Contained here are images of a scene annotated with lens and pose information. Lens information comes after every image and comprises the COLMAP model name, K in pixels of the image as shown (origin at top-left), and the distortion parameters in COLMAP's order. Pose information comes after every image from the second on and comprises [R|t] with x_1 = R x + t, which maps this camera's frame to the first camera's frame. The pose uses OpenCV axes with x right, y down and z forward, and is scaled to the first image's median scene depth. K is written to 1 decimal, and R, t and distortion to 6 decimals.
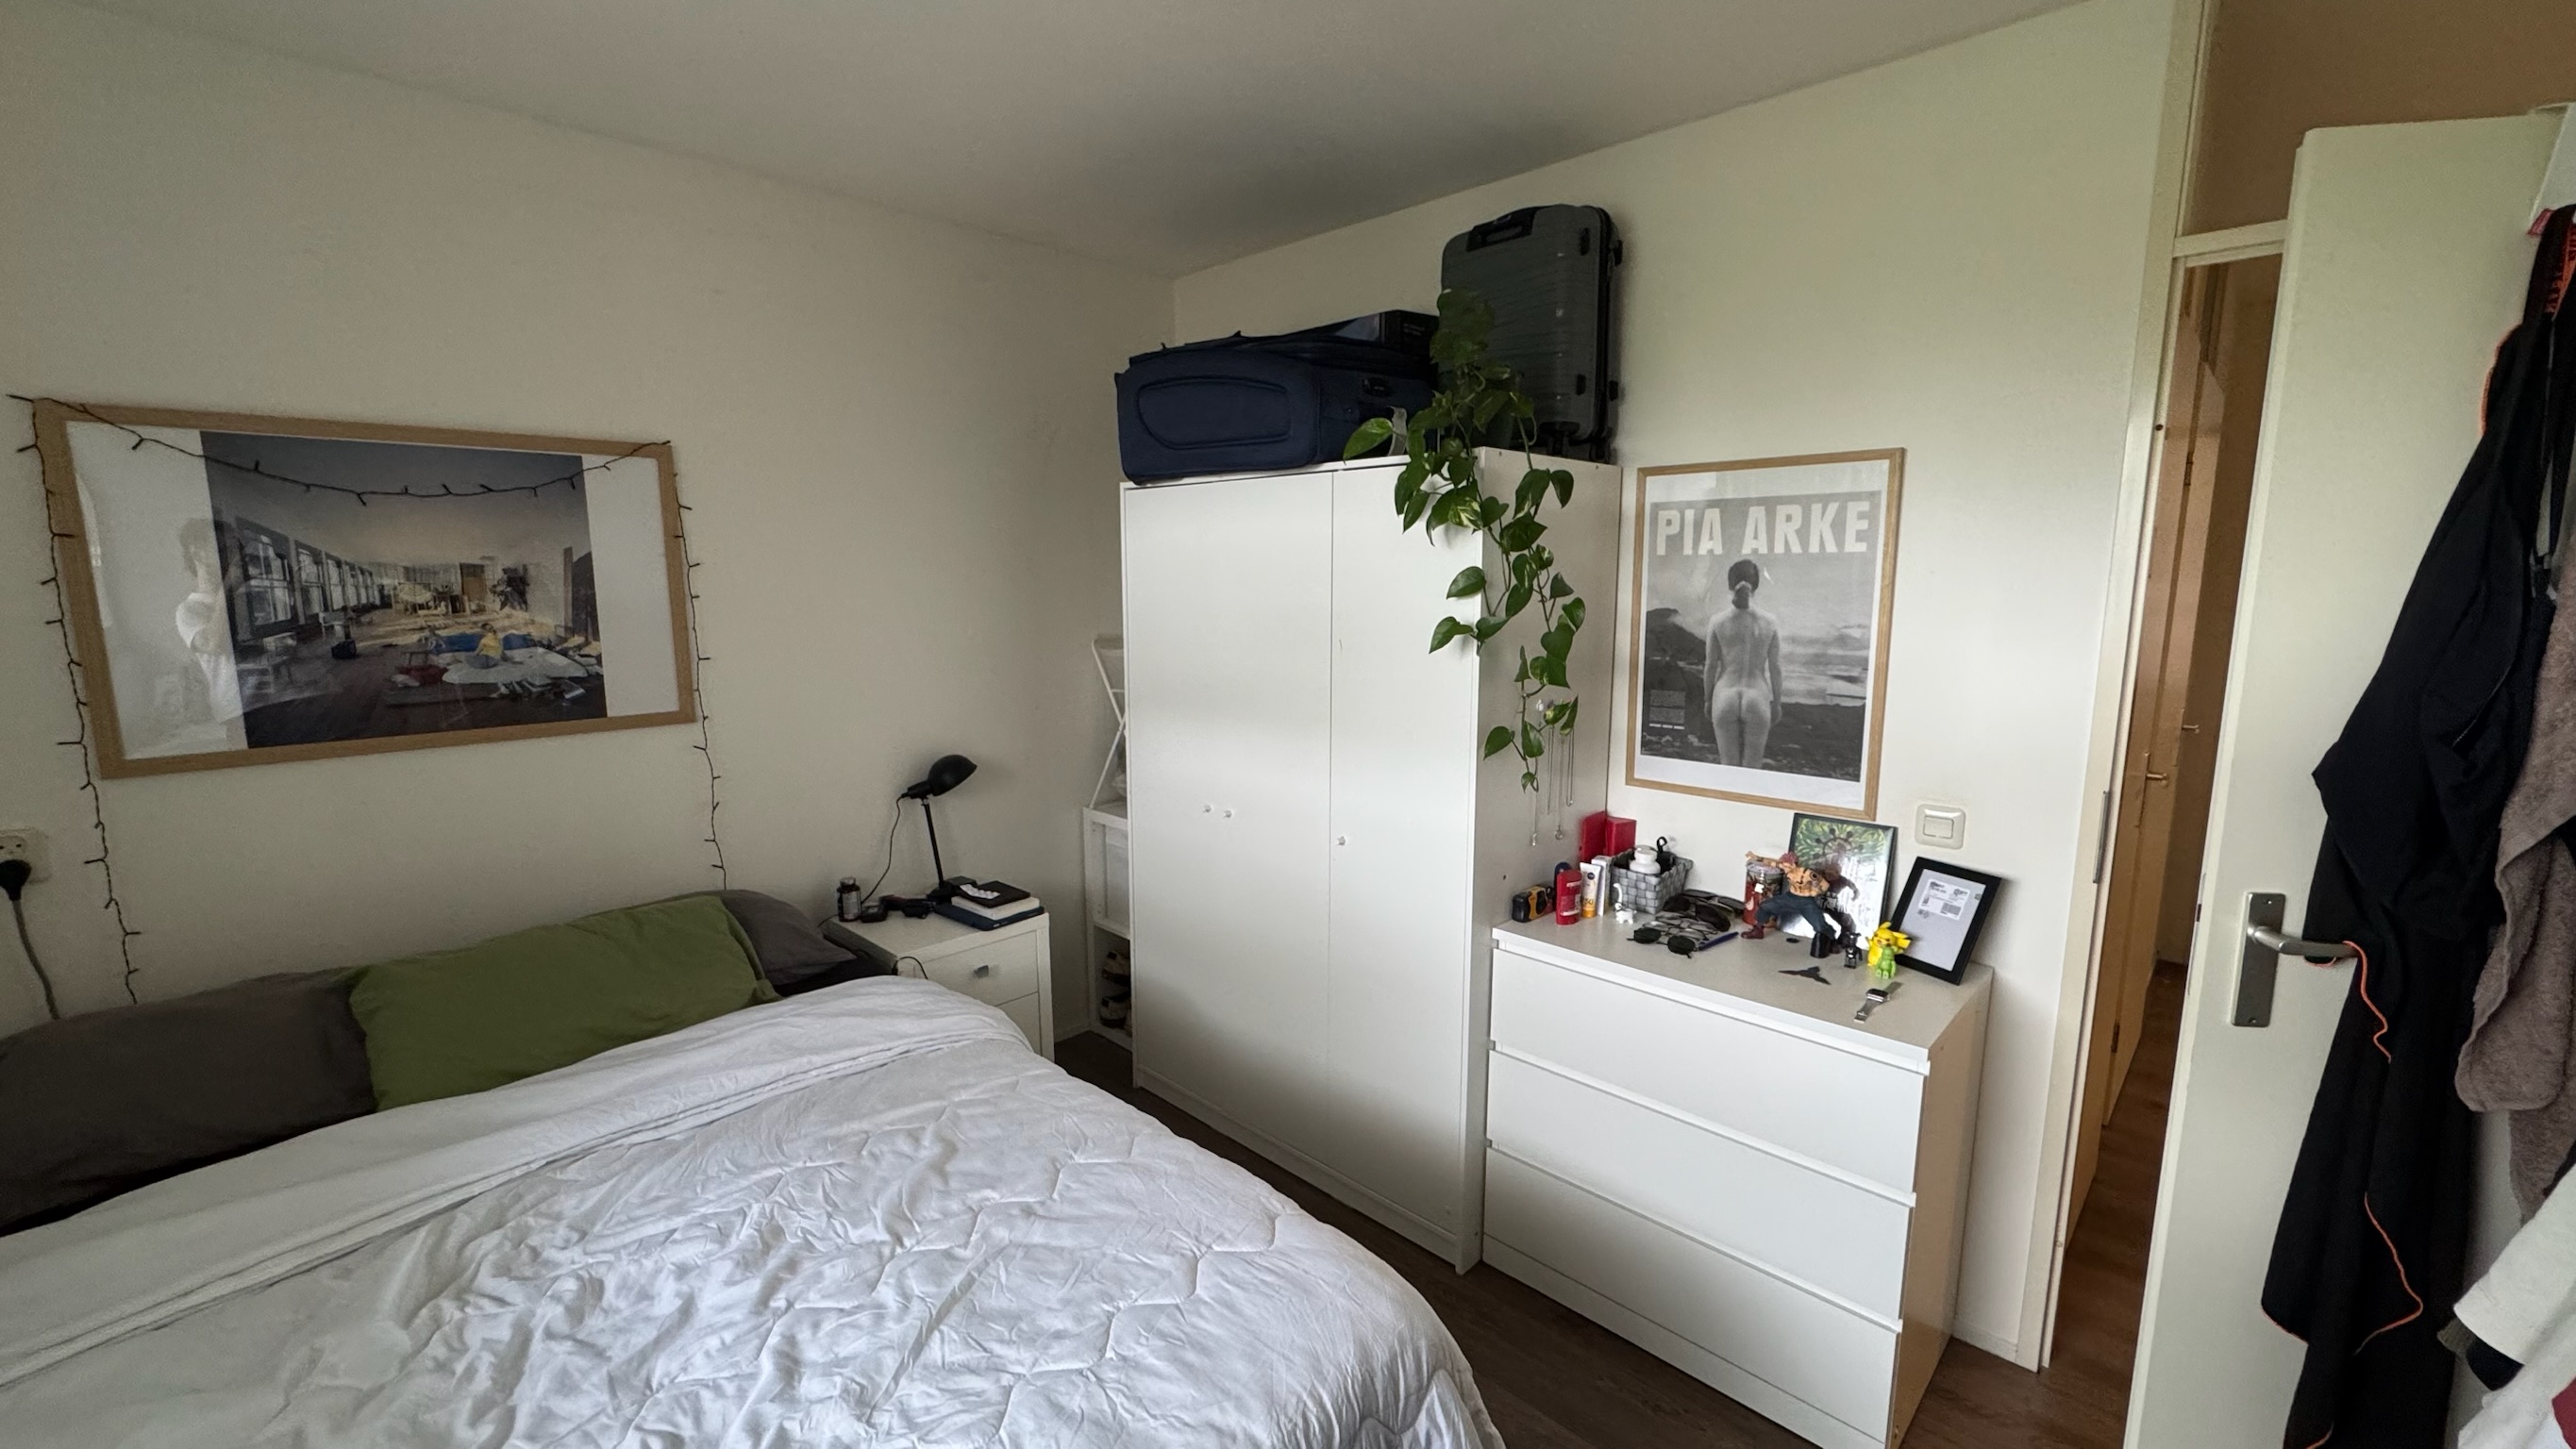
lens RADIAL K [[1023.2, 0, 1292.0], [0, 1023.2, 728.5], [0, 0, 1]] dist [-0.007014, 0.000291]
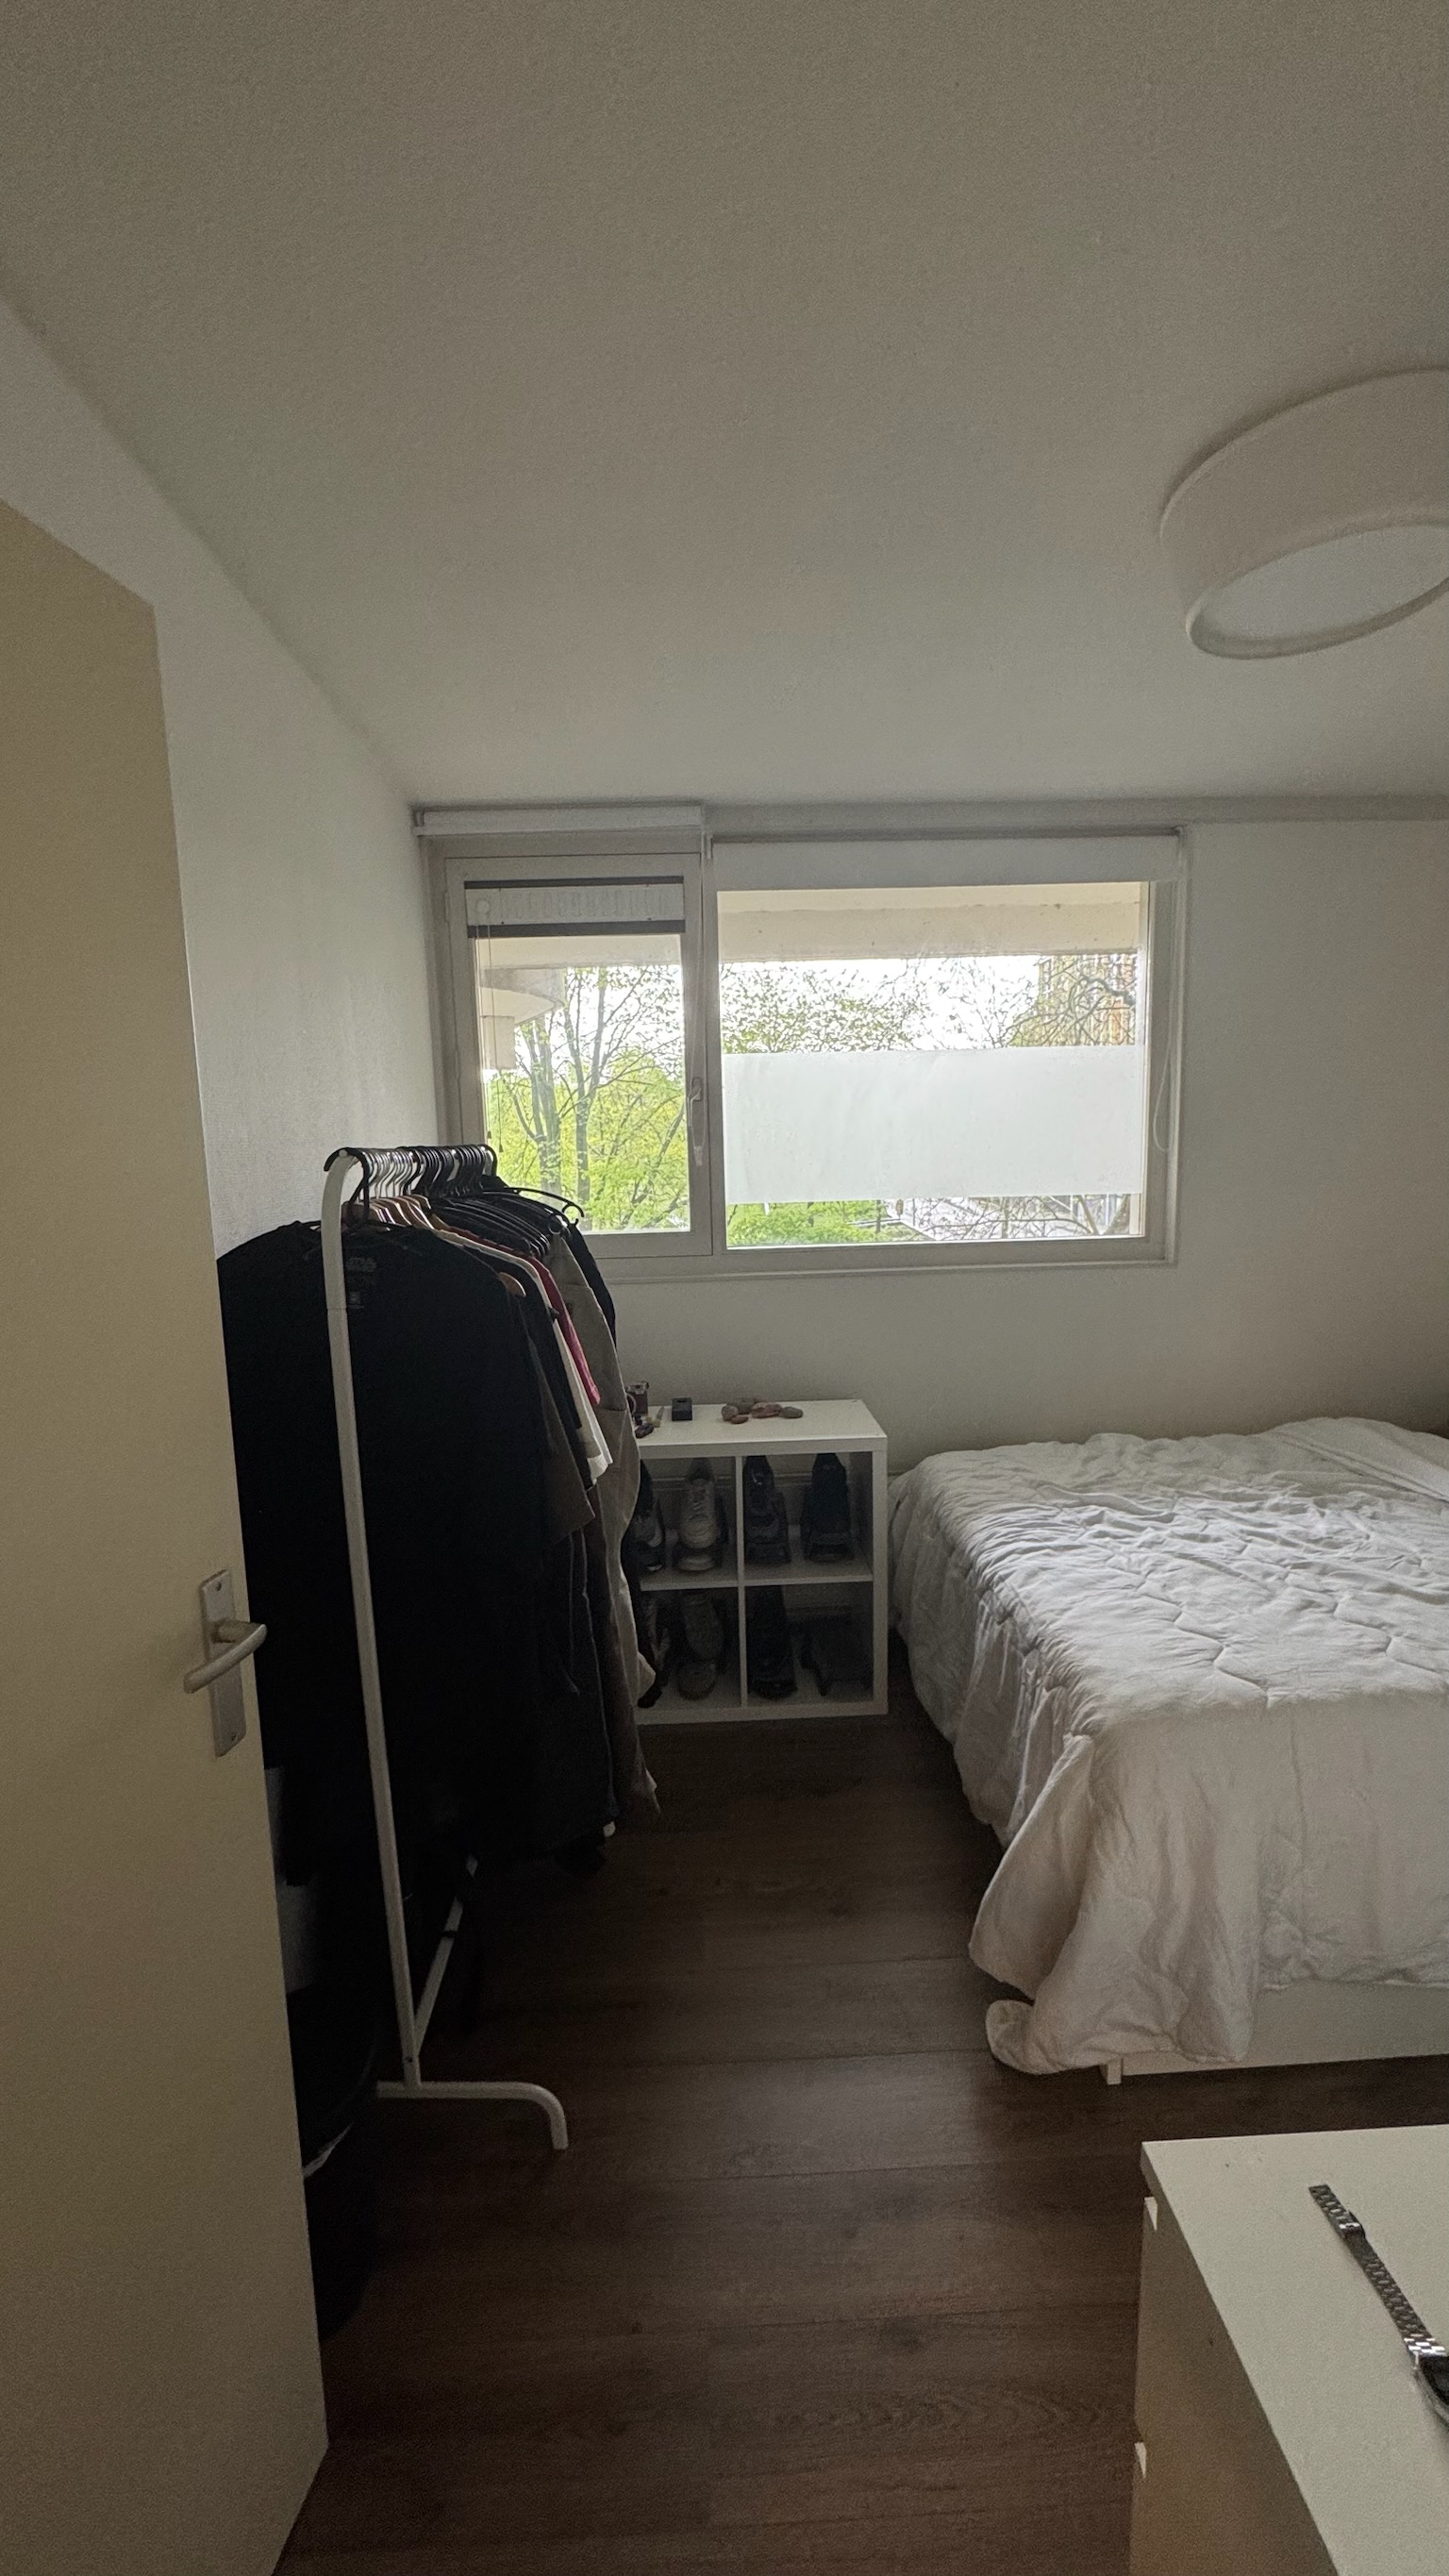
lens RADIAL K [[1023.2, 0, 713.9], [0, 1023.2, 1286.1], [0, 0, 1]] dist [-0.007014, 0.000291]
pose [[-0.691352, 0.121718, -0.712192, 0.873817], [-0.083790, 0.965551, 0.246356, -0.143272], [0.717643, 0.229993, -0.657336, 0.894748]]
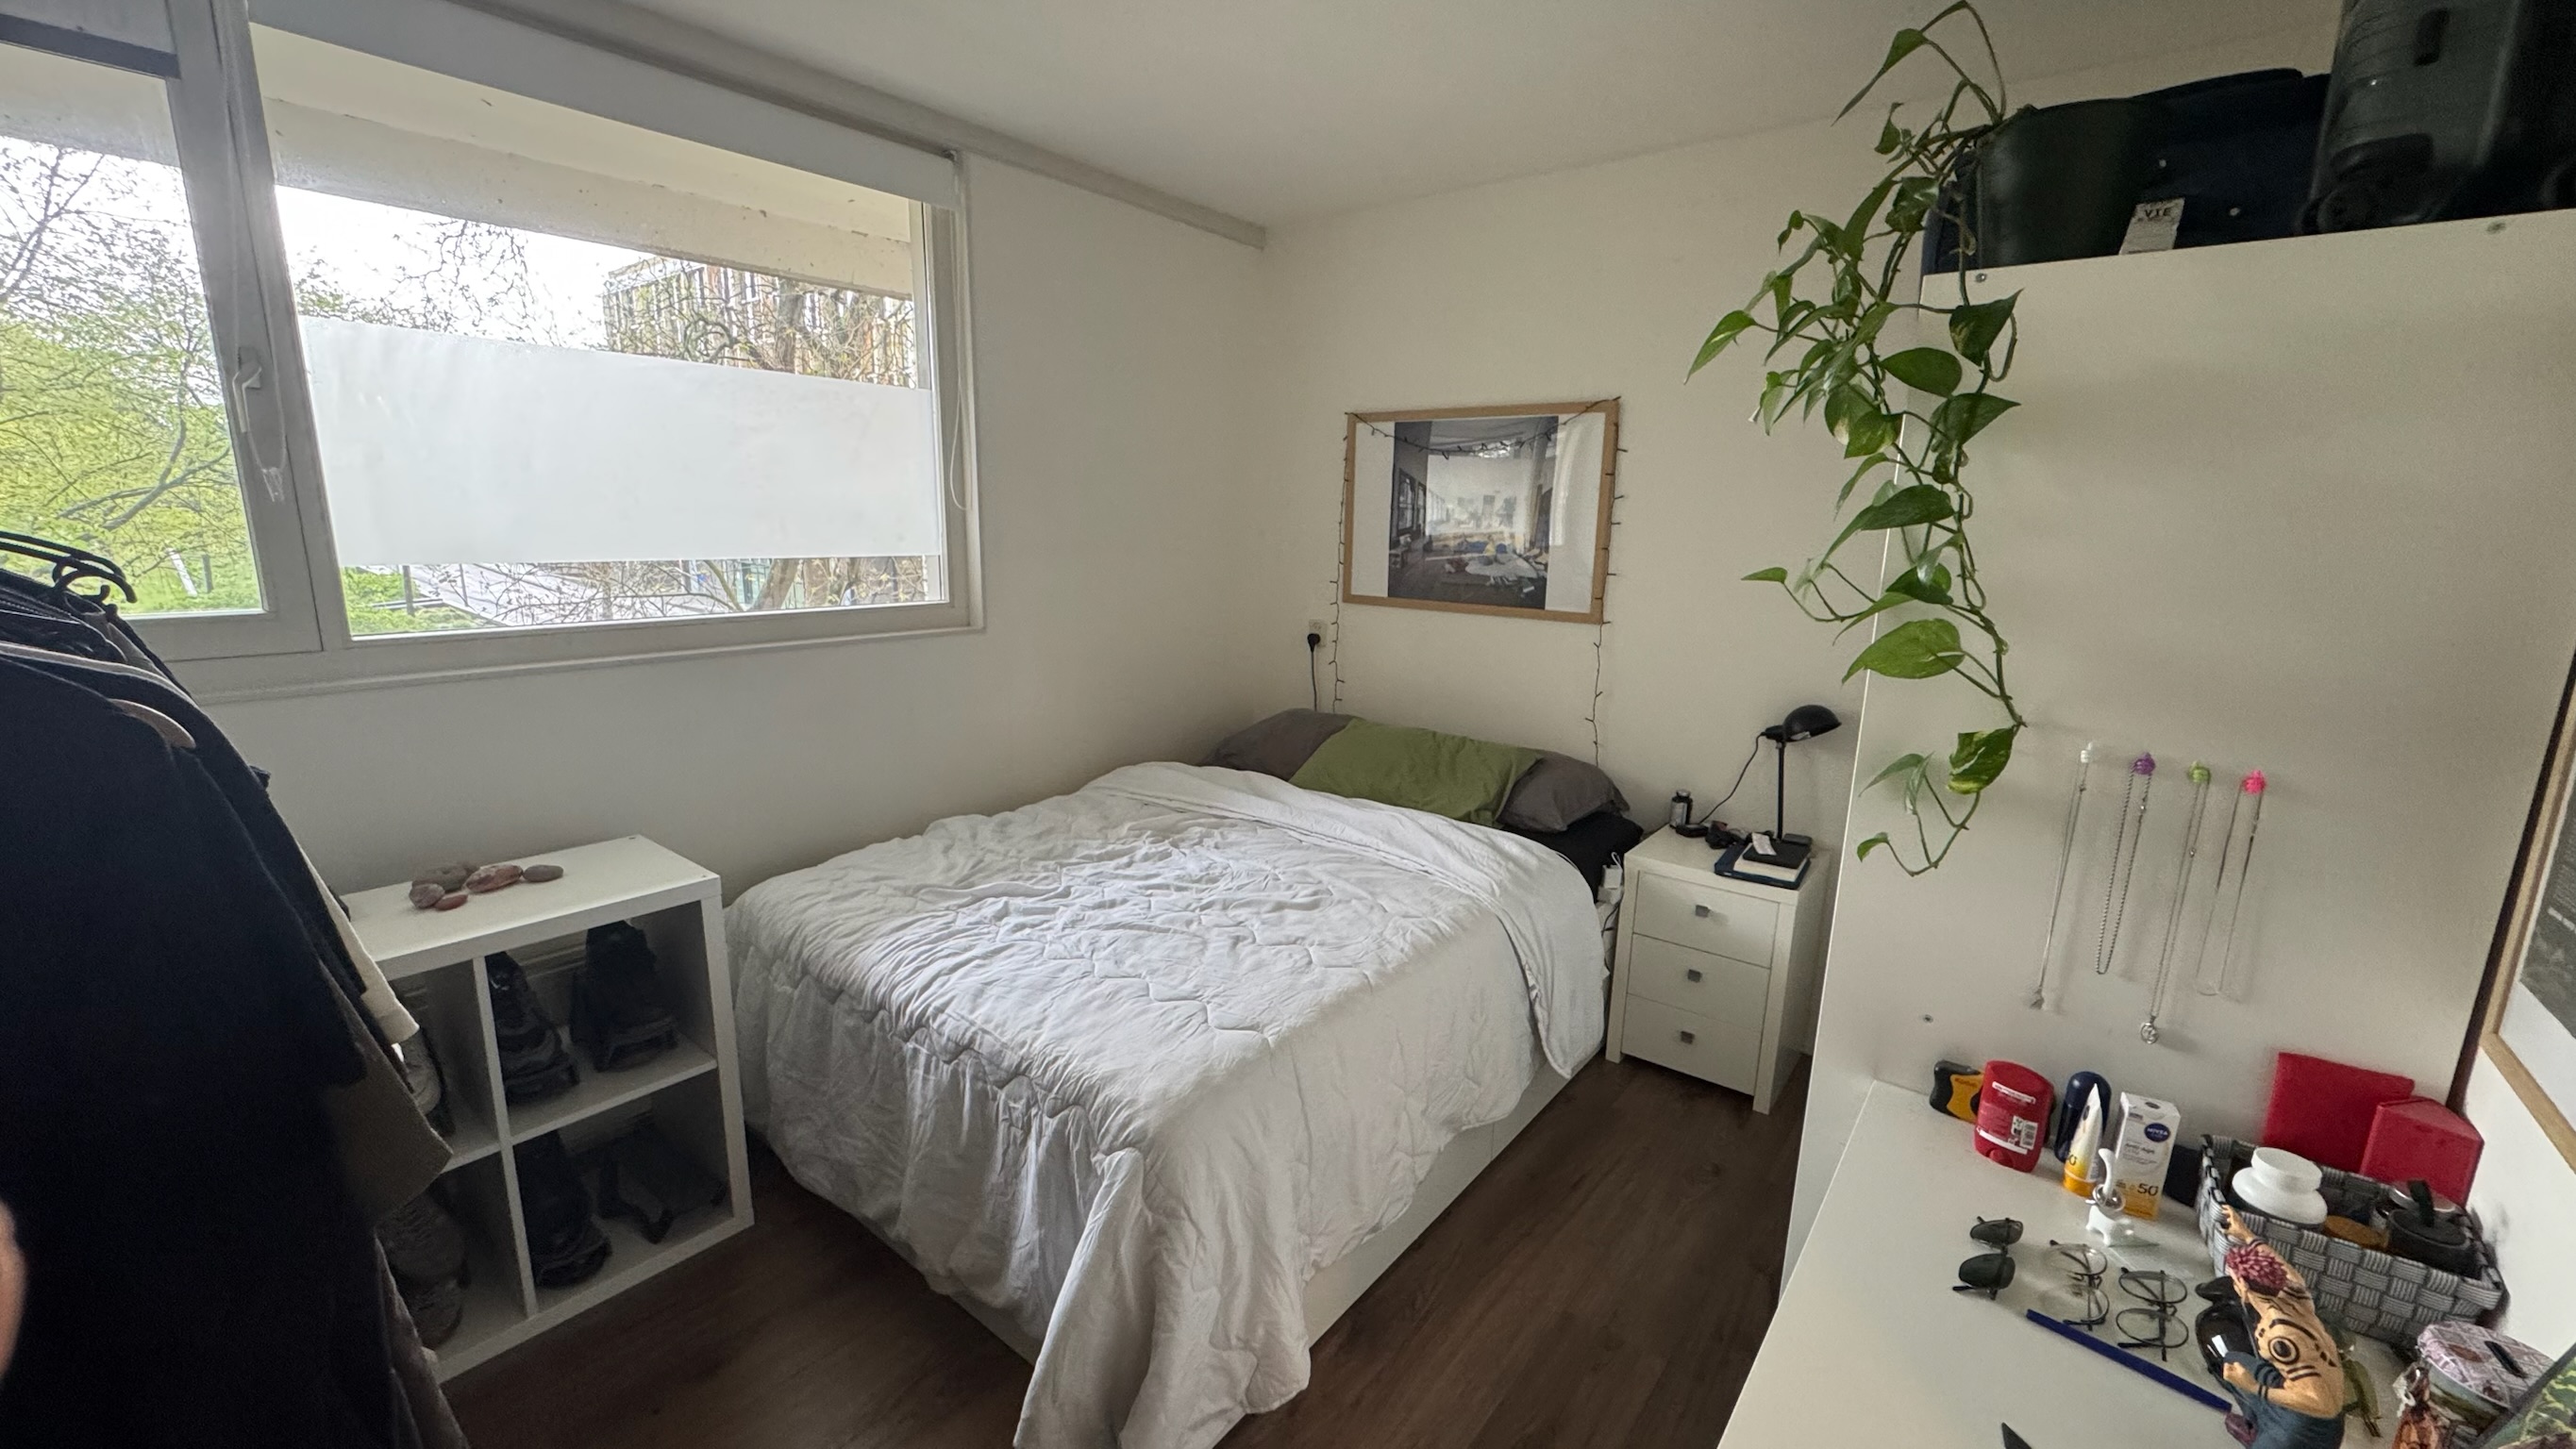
lens RADIAL K [[1023.2, 0, 1292.0], [0, 1023.2, 728.5], [0, 0, 1]] dist [-0.007014, 0.000291]
pose [[0.108056, 0.210617, -0.971578, 0.791724], [-0.175915, 0.965929, 0.189828, -0.070361], [0.978457, 0.150403, 0.141426, 0.604970]]
